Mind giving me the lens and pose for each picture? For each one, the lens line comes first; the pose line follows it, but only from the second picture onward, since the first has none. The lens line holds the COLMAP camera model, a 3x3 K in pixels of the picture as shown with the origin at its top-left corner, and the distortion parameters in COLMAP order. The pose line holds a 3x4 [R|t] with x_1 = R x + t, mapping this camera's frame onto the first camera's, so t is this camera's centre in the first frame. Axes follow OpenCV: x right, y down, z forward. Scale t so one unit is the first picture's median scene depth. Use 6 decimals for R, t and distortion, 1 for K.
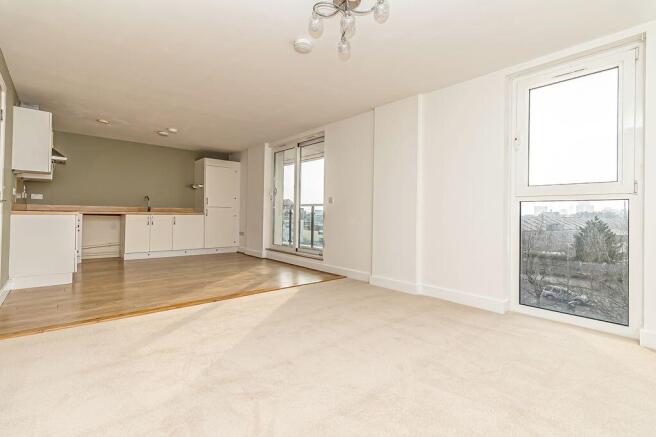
lens RADIAL K [[303.8, 0, 328.1], [0, 303.8, 209.3], [0, 0, 1]] dist [0.001574, 0.000829]
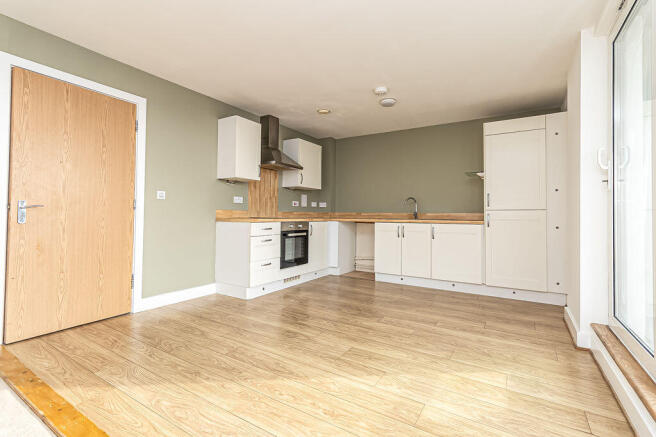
lens RADIAL K [[303.8, 0, 328.1], [0, 303.8, 209.3], [0, 0, 1]] dist [0.001574, 0.000829]
pose [[0.295125, -0.032309, -0.954912, 0.048385], [0.003691, 0.999459, -0.032676, 0.007402], [0.955452, 0.006119, 0.295084, 0.598584]]
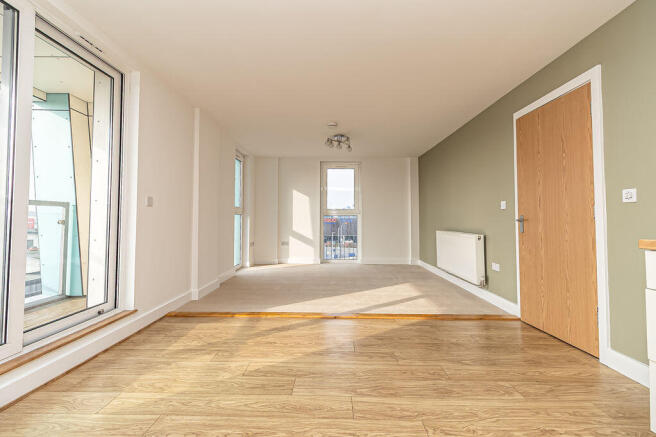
lens RADIAL K [[303.8, 0, 328.1], [0, 303.8, 209.3], [0, 0, 1]] dist [0.001574, 0.000829]
pose [[-0.747858, 0.006280, 0.663829, -0.496068], [-0.021320, 0.999212, -0.033473, -0.002689], [-0.663516, -0.039186, -0.747135, 0.921585]]
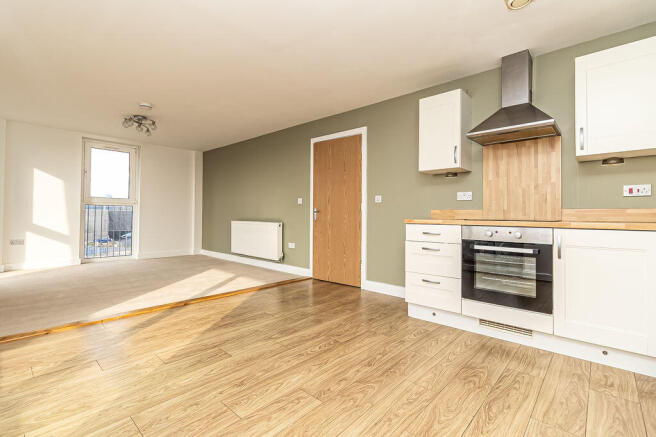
lens RADIAL K [[297.4, 0, 326.3], [0, 297.4, 210.2], [0, 0, 1]] dist [0.000436, 0.000233]
pose [[-0.992265, -0.026955, -0.121172, -0.344425], [-0.023629, 0.999306, -0.028799, 0.008223], [0.121864, -0.025713, -0.992214, 1.062224]]
